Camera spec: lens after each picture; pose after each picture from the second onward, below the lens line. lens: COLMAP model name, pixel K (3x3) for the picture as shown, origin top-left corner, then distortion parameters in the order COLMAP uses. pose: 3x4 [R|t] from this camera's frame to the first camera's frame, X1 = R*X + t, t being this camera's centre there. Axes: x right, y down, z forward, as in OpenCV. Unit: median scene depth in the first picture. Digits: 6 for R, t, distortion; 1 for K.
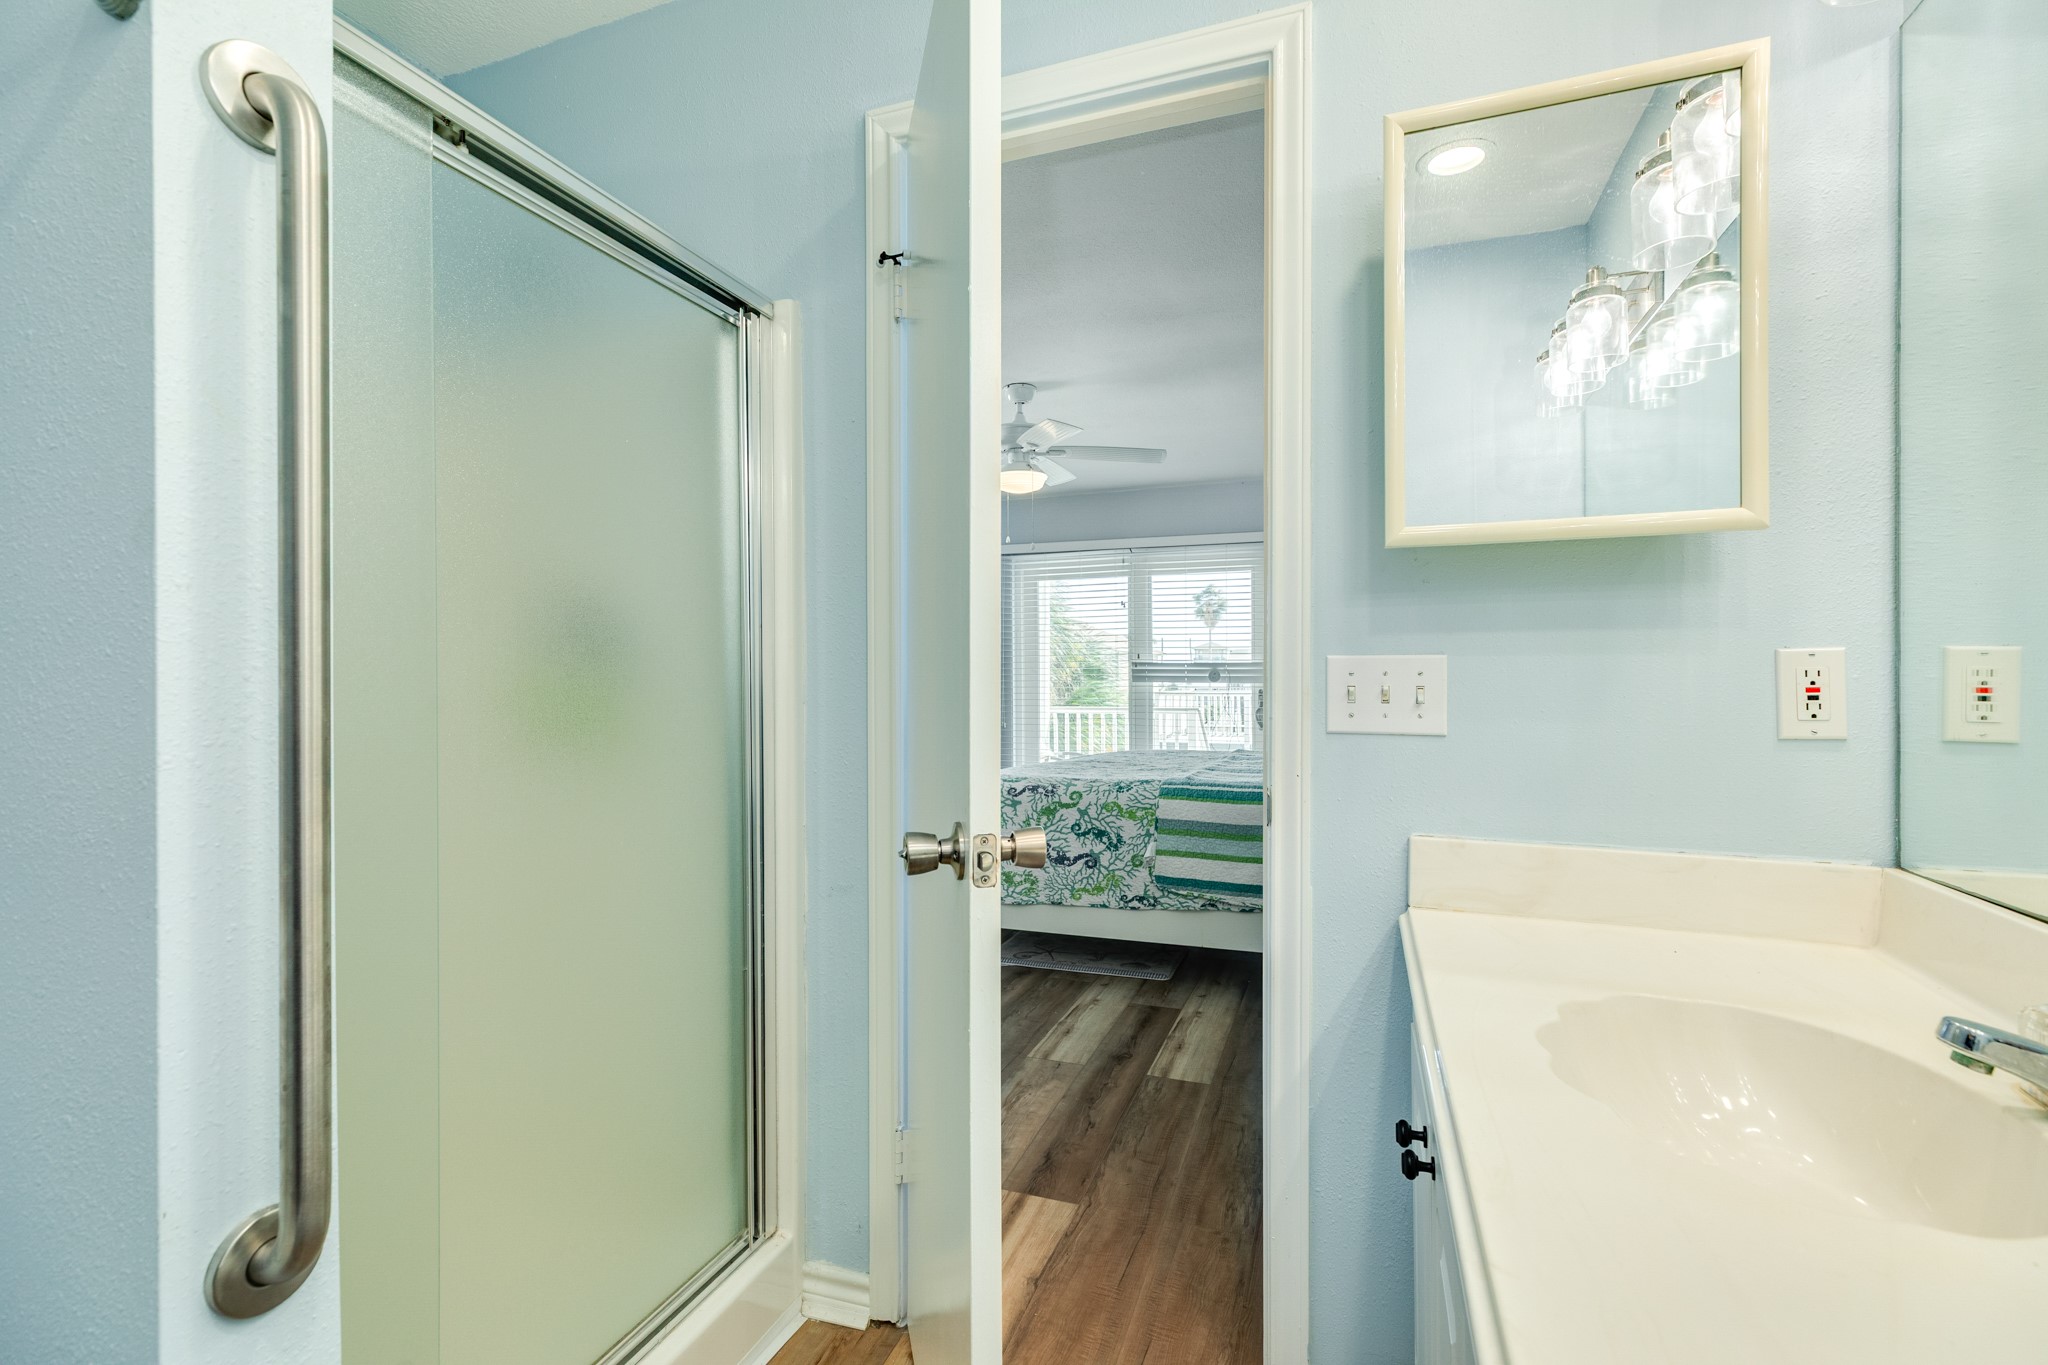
lens RADIAL K [[916.7, 0, 1020.9], [0, 916.7, 679.6], [0, 0, 1]] dist [0.003044, 0.000196]
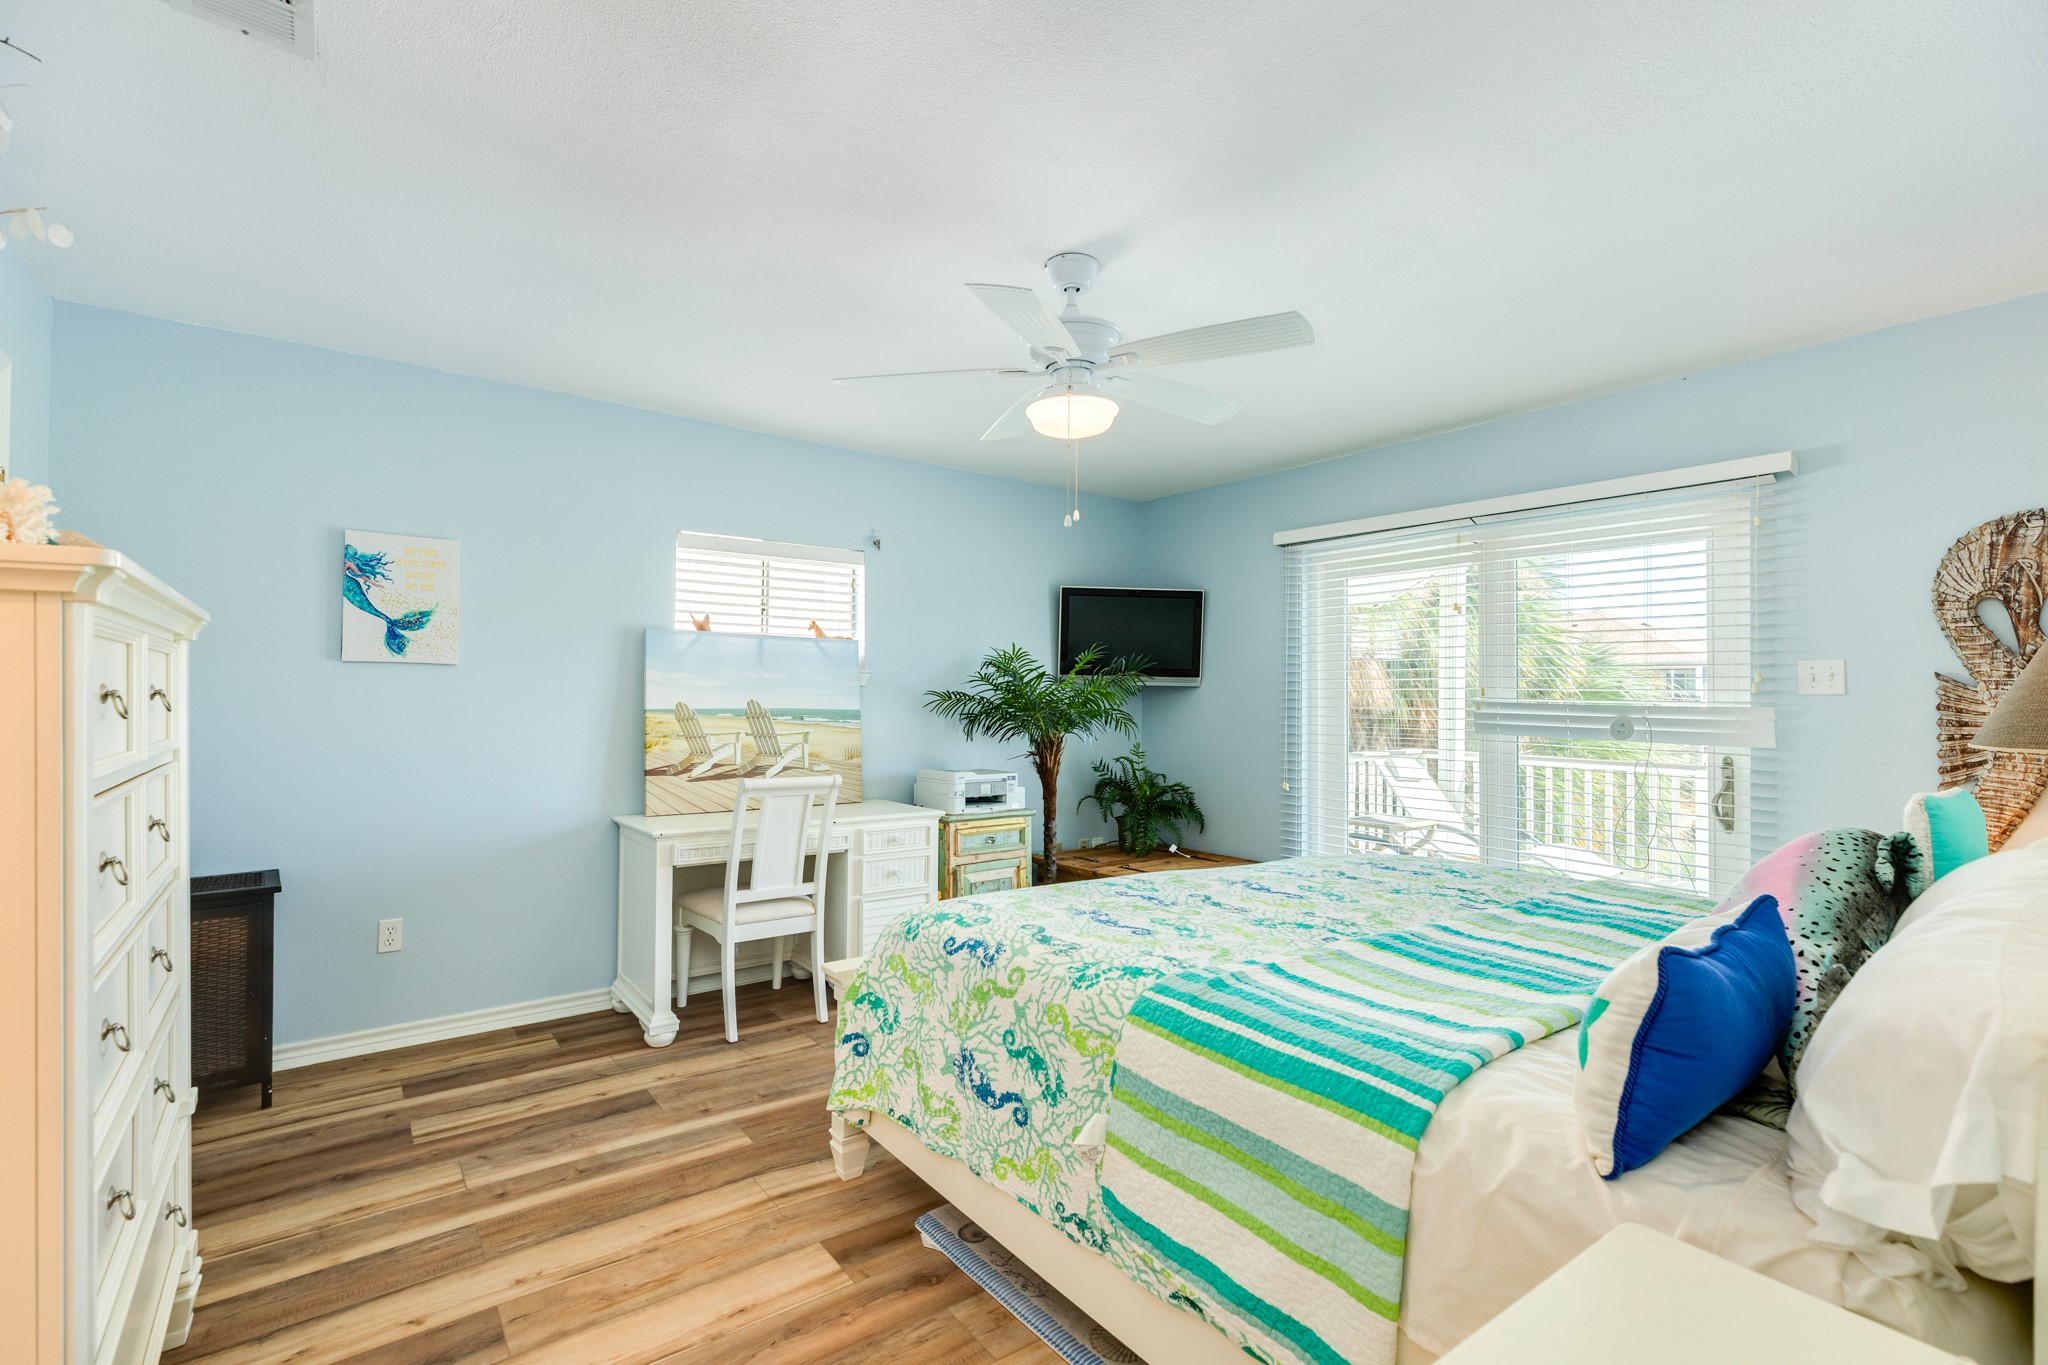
lens RADIAL K [[916.7, 0, 1021.5], [0, 916.7, 682.1], [0, 0, 1]] dist [0.003044, 0.000196]
pose [[0.839475, 0.003653, -0.543386, 0.356368], [-0.010999, 0.999887, -0.010271, -0.039239], [0.543287, 0.014599, 0.839420, 0.559731]]
